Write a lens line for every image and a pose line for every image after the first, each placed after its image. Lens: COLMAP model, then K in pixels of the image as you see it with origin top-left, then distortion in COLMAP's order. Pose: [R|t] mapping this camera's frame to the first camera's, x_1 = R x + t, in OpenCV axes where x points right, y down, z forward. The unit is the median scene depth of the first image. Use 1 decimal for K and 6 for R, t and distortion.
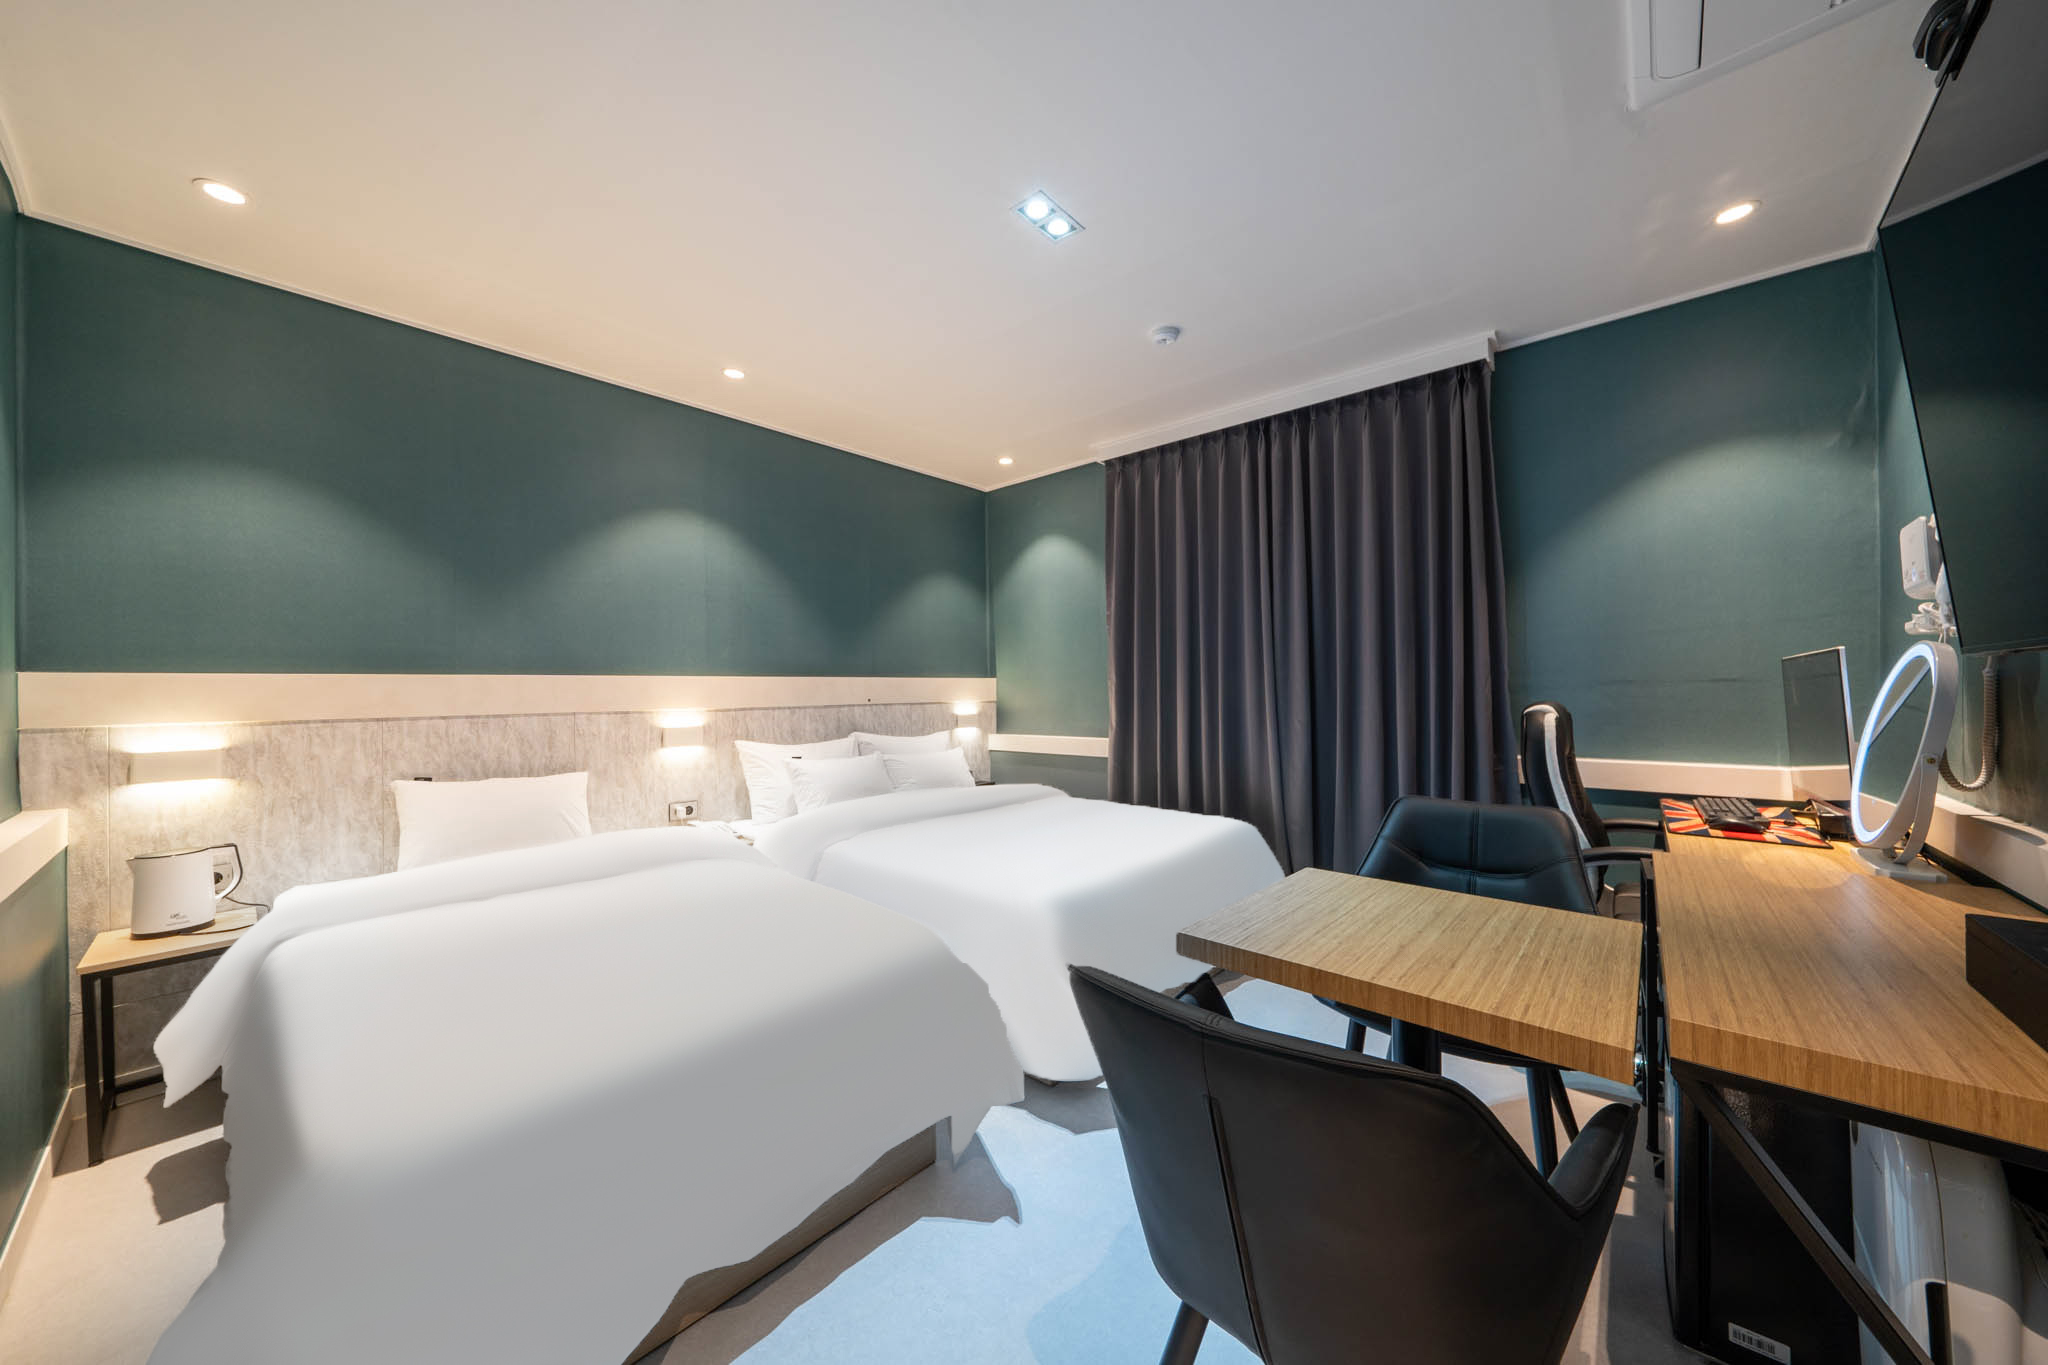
lens RADIAL K [[706.4, 0, 1028.0], [0, 706.4, 689.0], [0, 0, 1]] dist [0.001507, 0.000100]
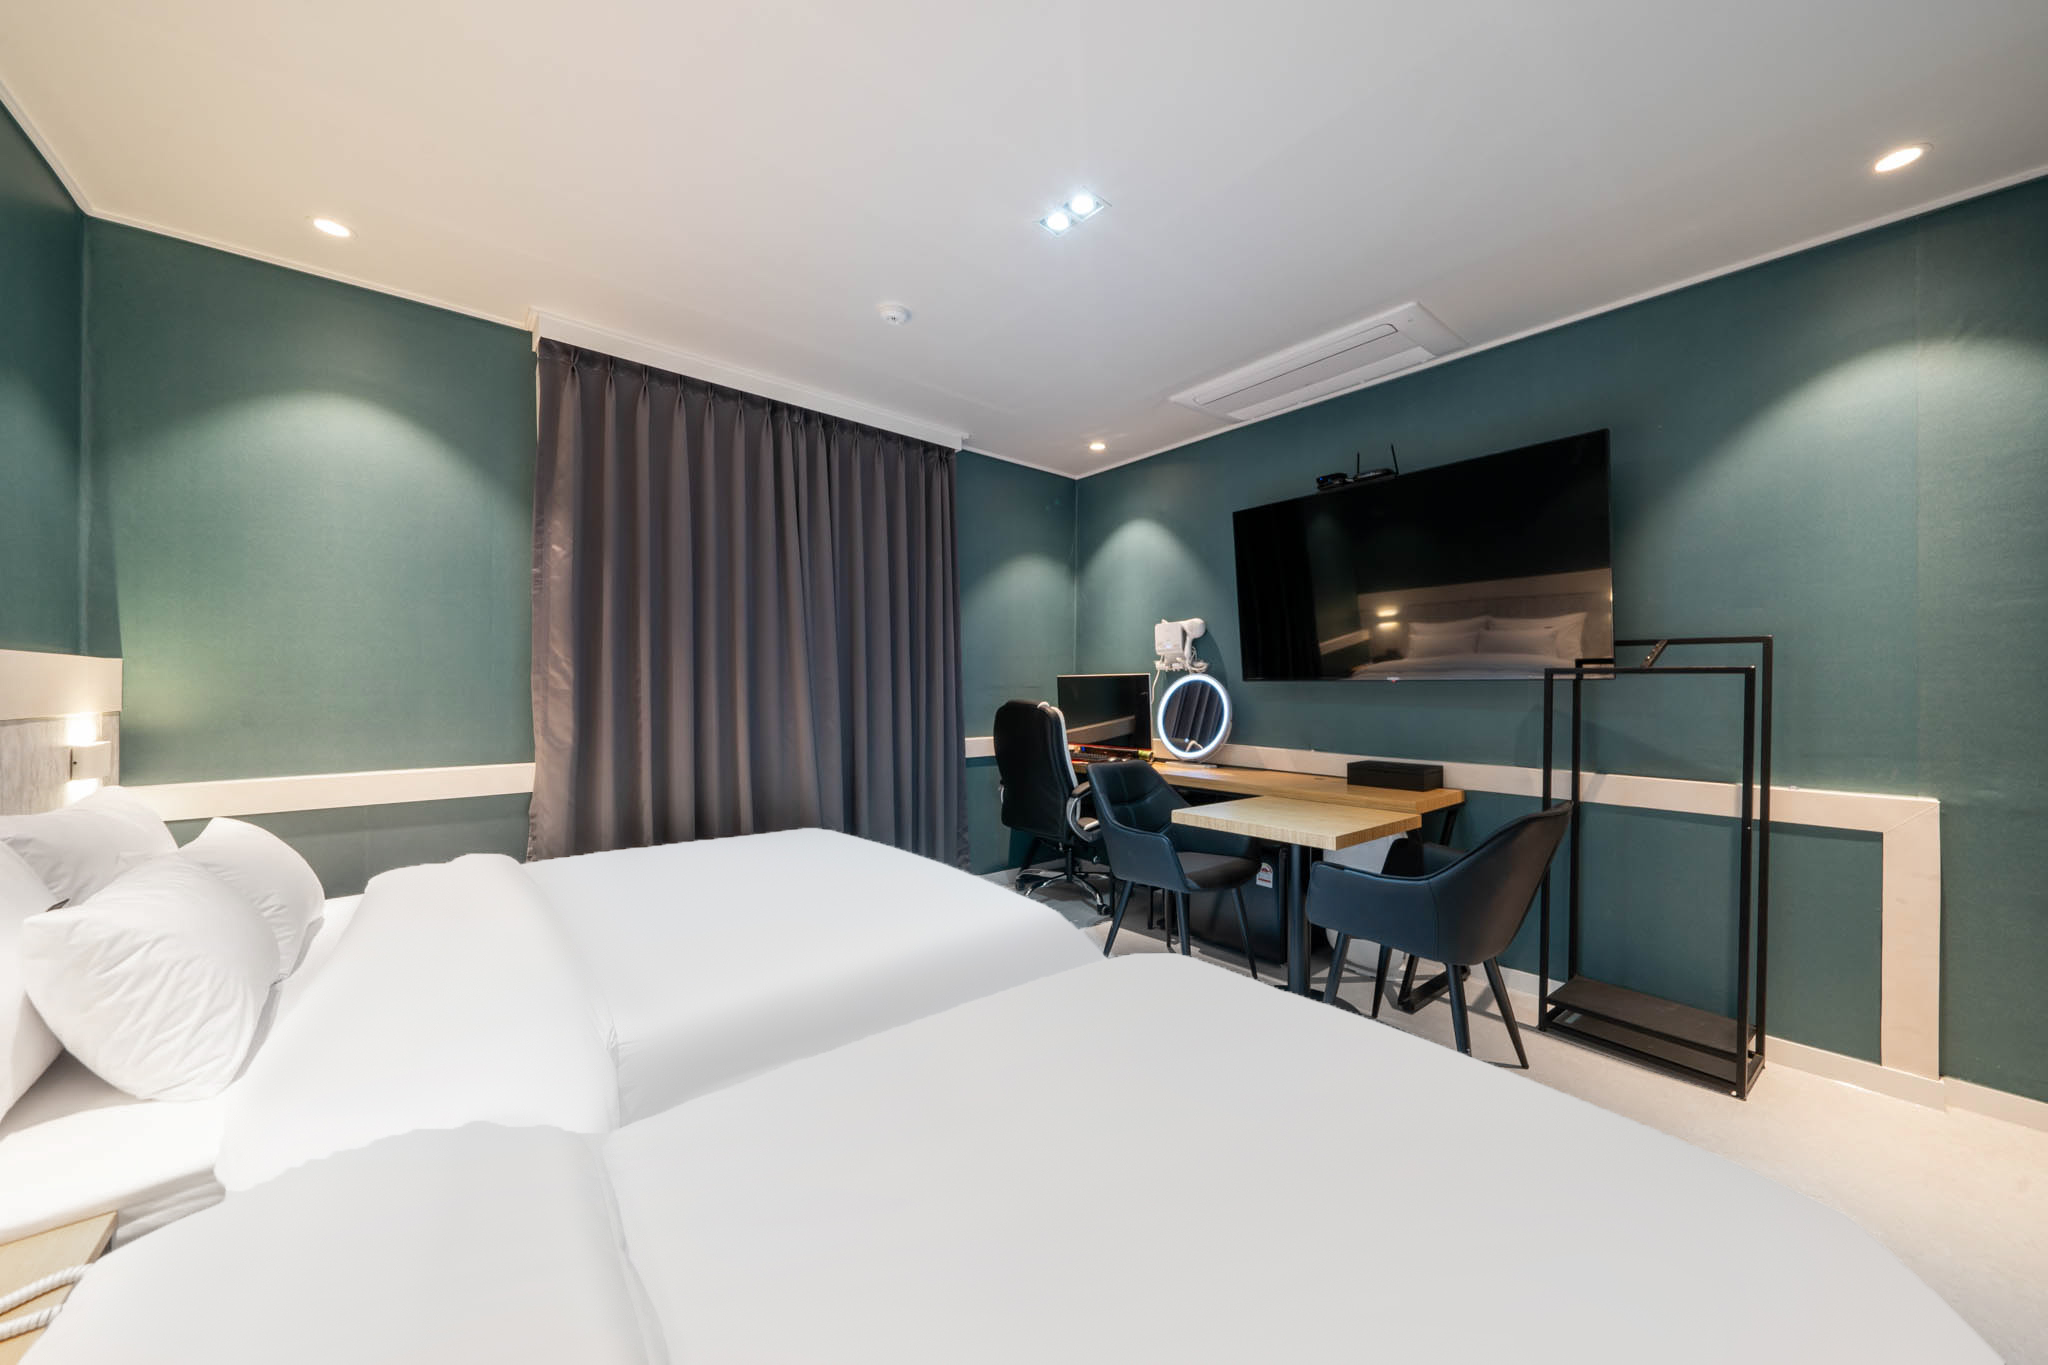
lens RADIAL K [[706.4, 0, 1028.0], [0, 706.4, 689.0], [0, 0, 1]] dist [0.001507, 0.000100]
pose [[0.140570, 0.009024, 0.990030, -0.621365], [-0.006270, 0.999947, -0.008224, 0.006175], [-0.990051, -0.005052, 0.140619, 0.610341]]
